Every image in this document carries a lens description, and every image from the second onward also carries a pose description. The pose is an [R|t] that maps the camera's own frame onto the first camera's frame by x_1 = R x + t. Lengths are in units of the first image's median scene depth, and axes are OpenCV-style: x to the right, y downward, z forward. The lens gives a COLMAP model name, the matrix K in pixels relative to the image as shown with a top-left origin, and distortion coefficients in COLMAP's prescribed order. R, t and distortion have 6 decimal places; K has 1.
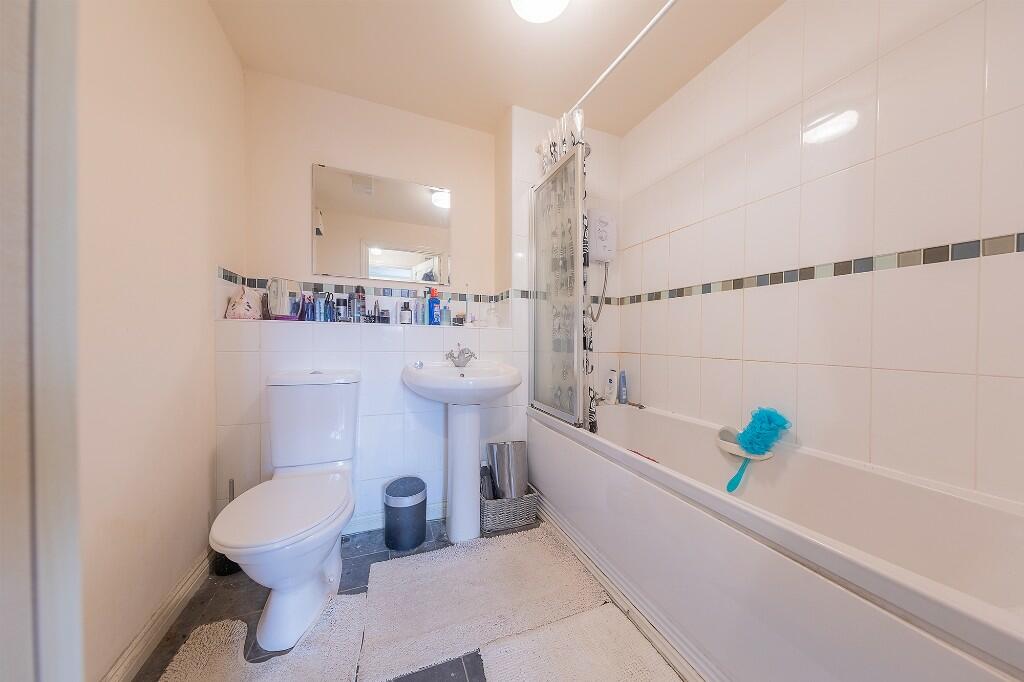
lens RADIAL K [[325.9, 0, 508.7], [0, 325.9, 348.7], [0, 0, 1]] dist [0.004615, 0.000012]
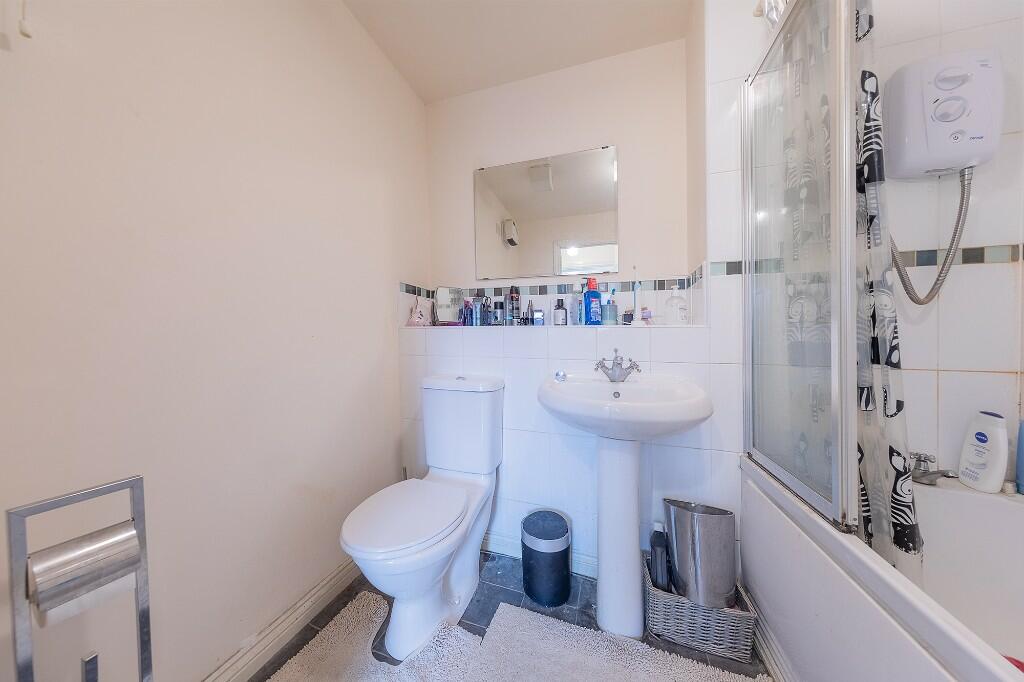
lens RADIAL K [[325.9, 0, 508.7], [0, 325.9, 348.7], [0, 0, 1]] dist [0.004615, 0.000012]
pose [[0.762959, 0.005806, -0.646420, 0.132981], [-0.015091, 0.999847, -0.008830, -0.007171], [0.646270, 0.016492, 0.762930, 0.295210]]
